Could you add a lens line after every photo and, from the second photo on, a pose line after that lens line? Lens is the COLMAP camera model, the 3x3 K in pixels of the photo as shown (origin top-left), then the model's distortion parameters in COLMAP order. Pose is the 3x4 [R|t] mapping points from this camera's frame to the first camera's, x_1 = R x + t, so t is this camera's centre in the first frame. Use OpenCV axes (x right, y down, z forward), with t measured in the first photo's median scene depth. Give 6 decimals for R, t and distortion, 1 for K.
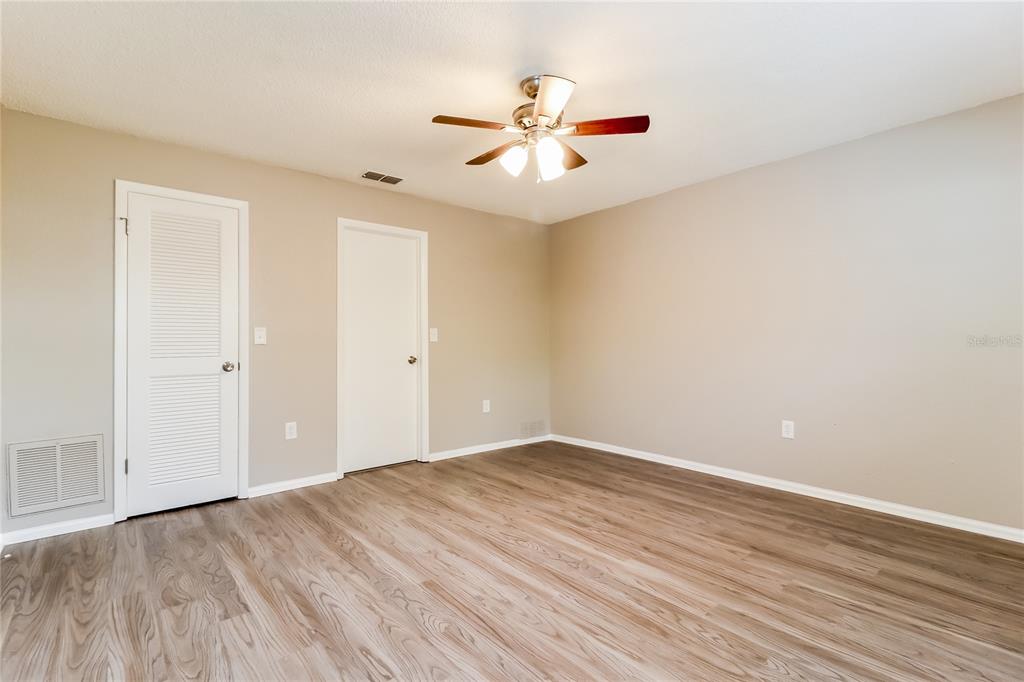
lens RADIAL K [[472.5, 0, 512.0], [0, 472.5, 337.6], [0, 0, 1]] dist [0.000799, 0.000143]
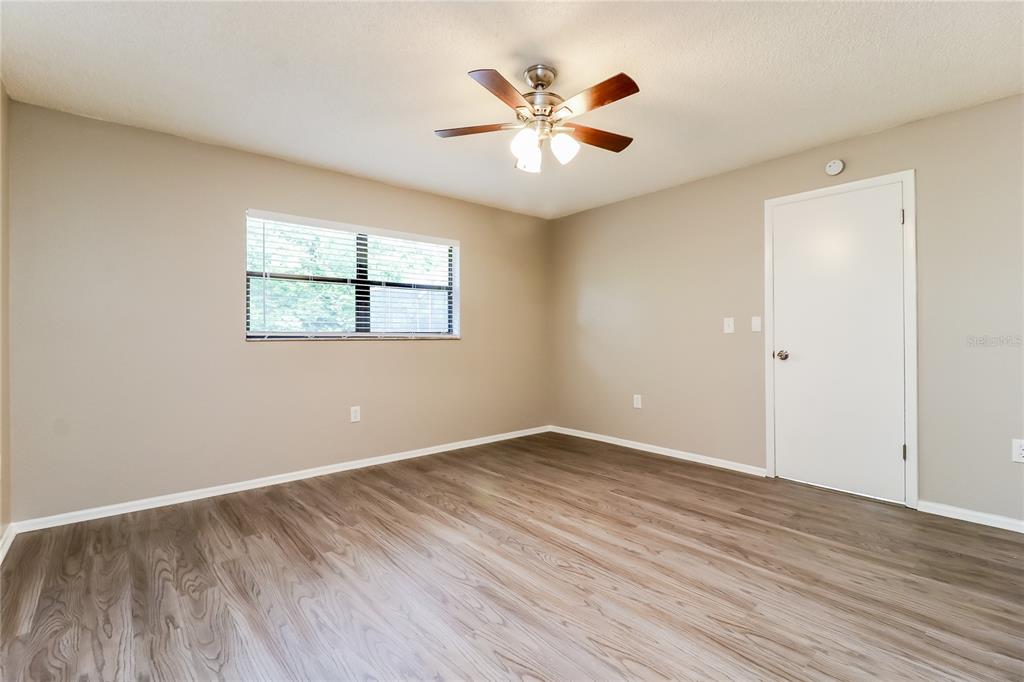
lens RADIAL K [[472.5, 0, 512.0], [0, 472.5, 337.6], [0, 0, 1]] dist [0.000799, 0.000143]
pose [[-0.999950, 0.009822, -0.002000, 0.121948], [0.009823, 0.999952, -0.000659, 0.016021], [0.001993, -0.000679, -0.999998, 2.010485]]
